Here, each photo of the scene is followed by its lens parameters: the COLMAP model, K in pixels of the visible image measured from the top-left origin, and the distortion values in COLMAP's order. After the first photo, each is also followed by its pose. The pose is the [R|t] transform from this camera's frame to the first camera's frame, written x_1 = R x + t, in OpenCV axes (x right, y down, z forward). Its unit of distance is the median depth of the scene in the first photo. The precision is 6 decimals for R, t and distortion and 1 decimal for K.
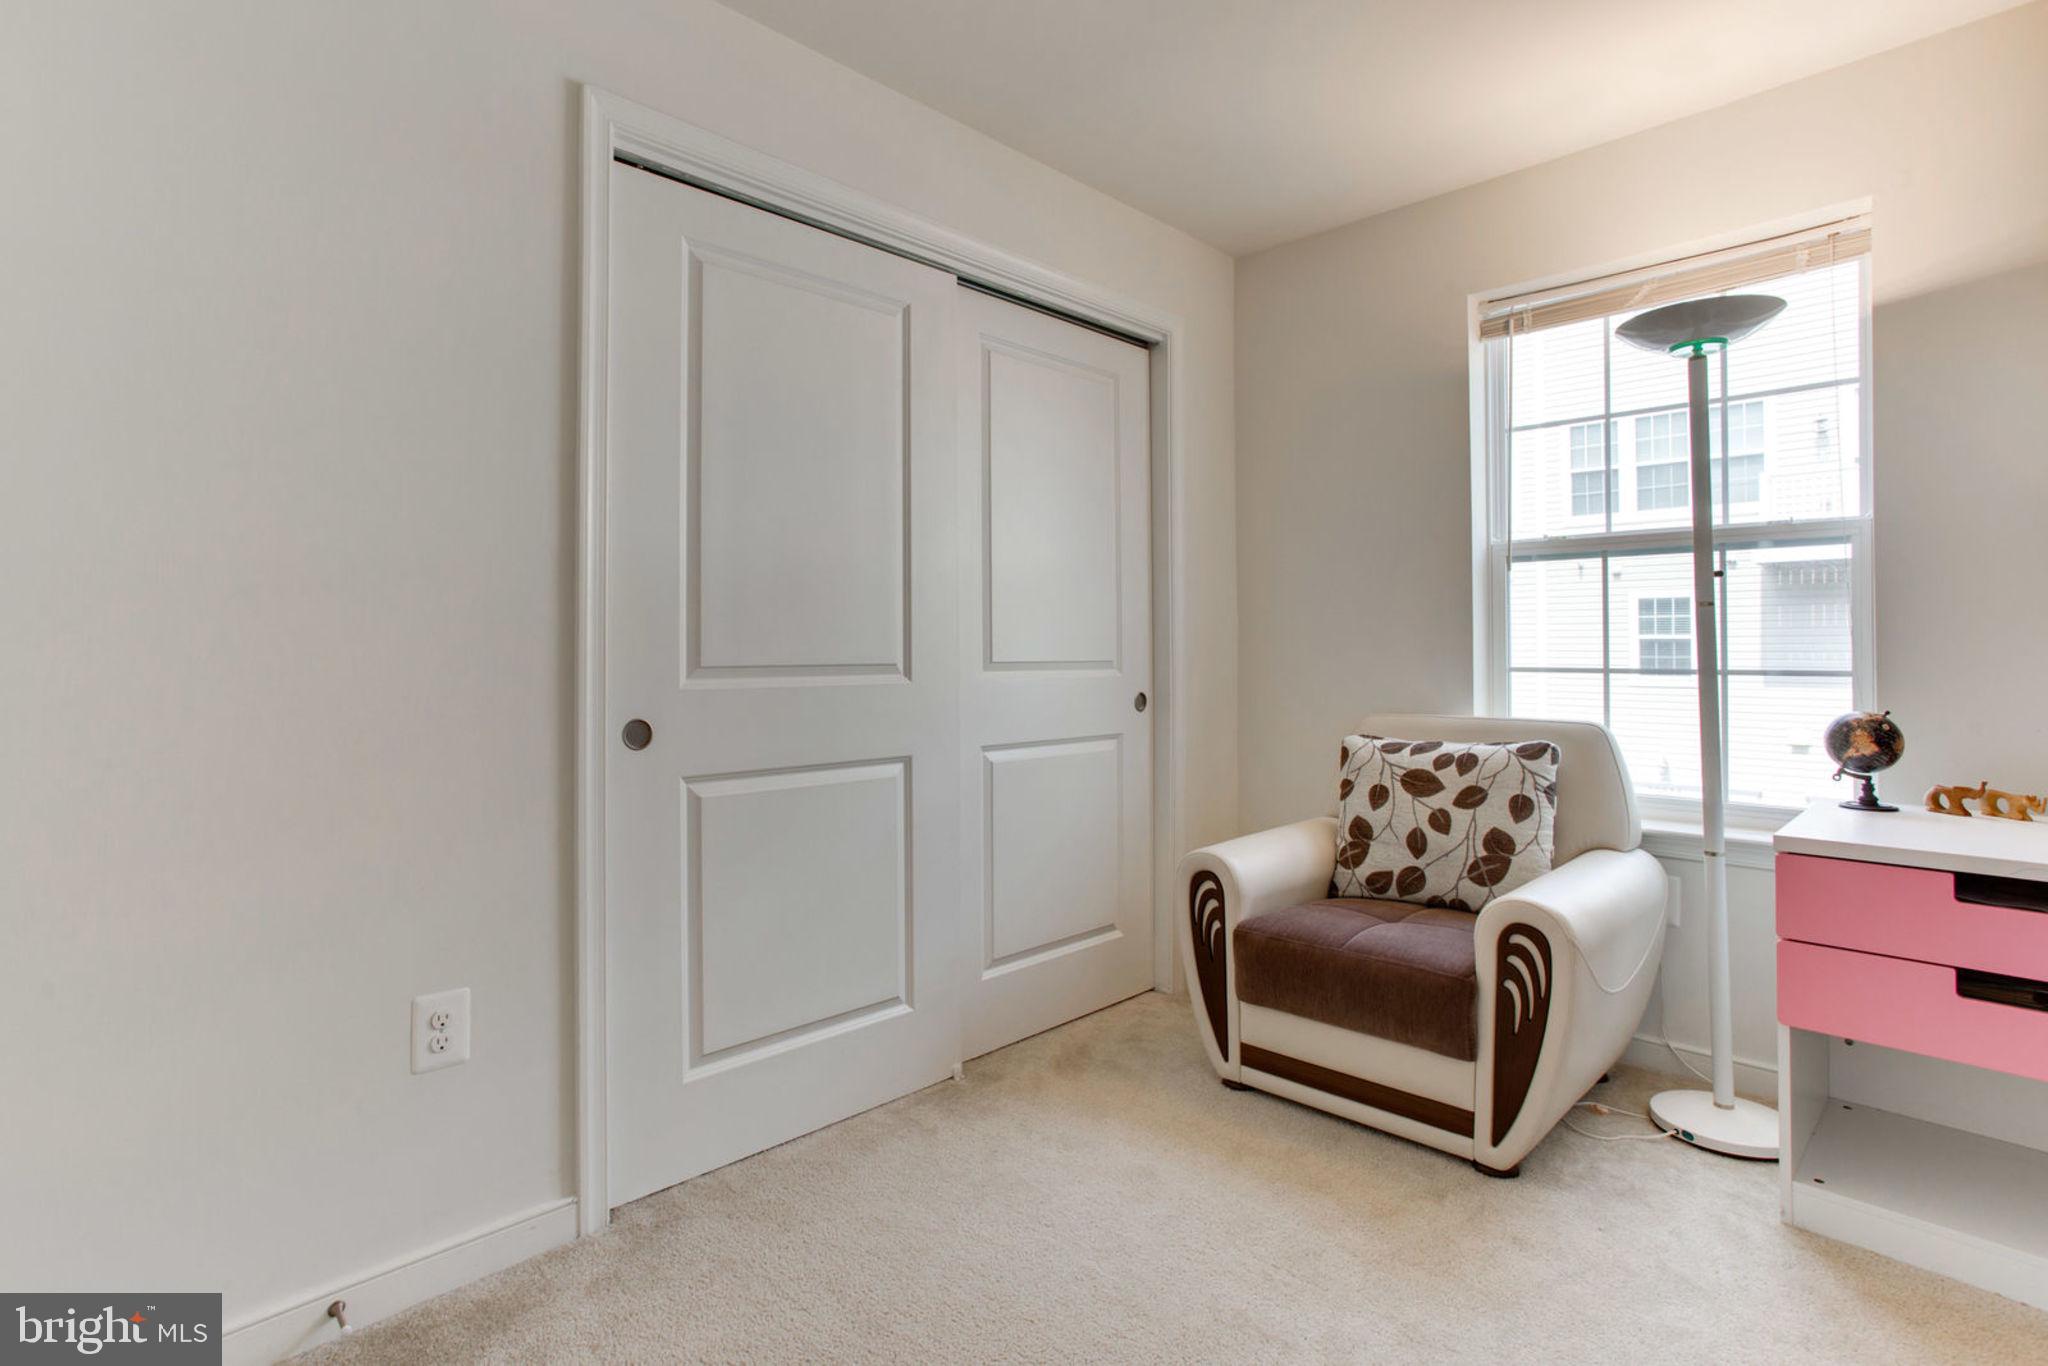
lens RADIAL K [[1080.6, 0, 1019.8], [0, 1080.6, 630.4], [0, 0, 1]] dist [-0.004022, 0.024606]
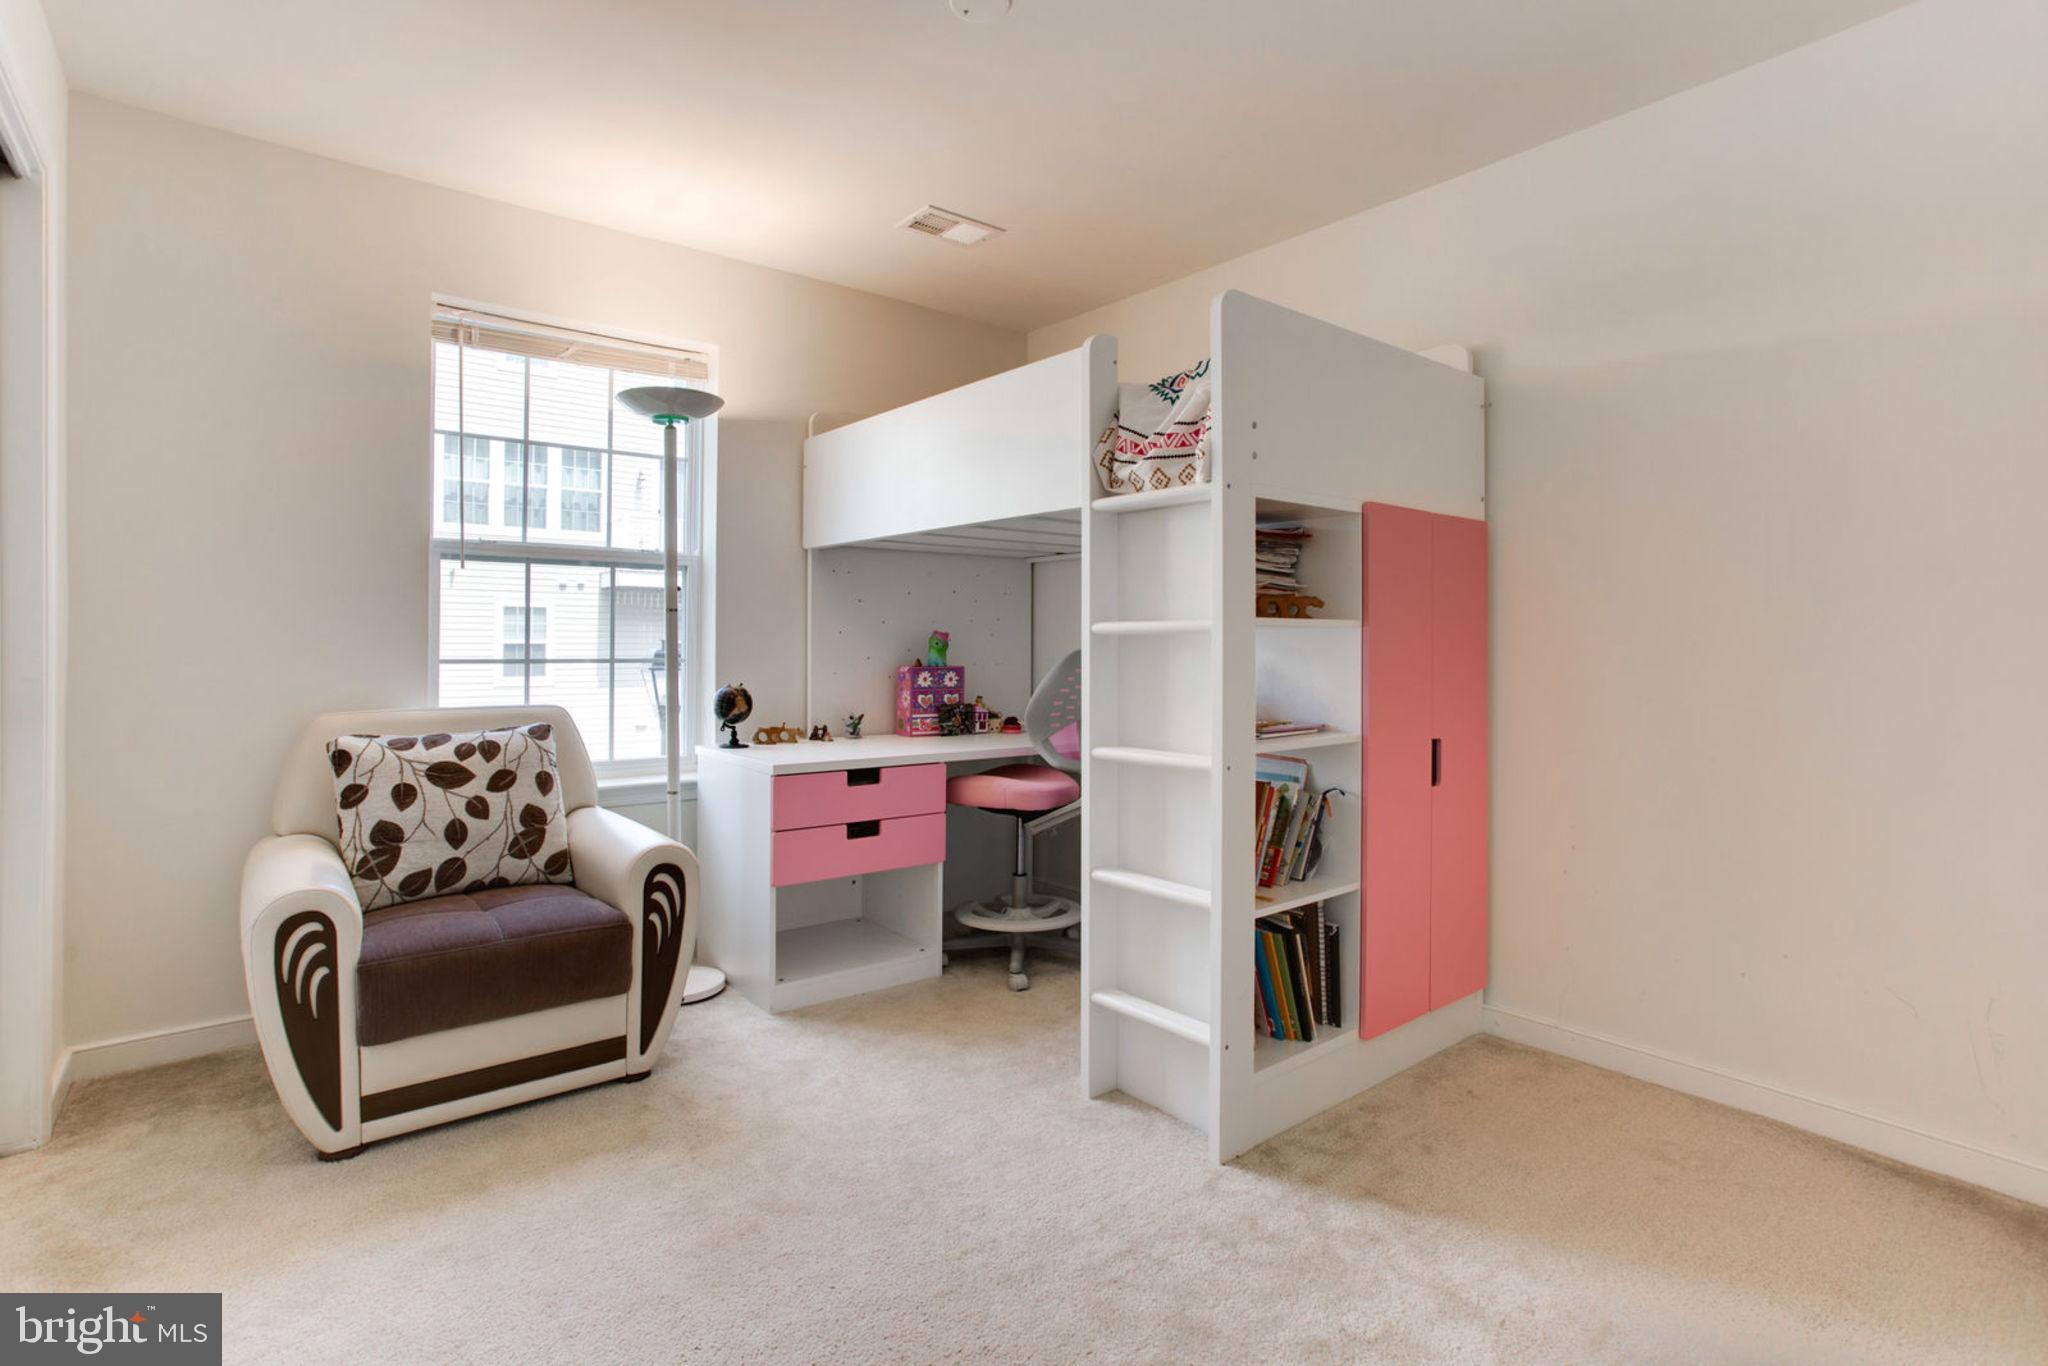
lens RADIAL K [[998.3, 0, 1021.8], [0, 998.3, 653.3], [0, 0, 1]] dist [0.000554, 0.000657]
pose [[0.112858, -0.001965, 0.993609, -0.504331], [-0.019879, 0.999793, 0.004235, 0.014377], [-0.993412, -0.020230, 0.112795, 0.380578]]
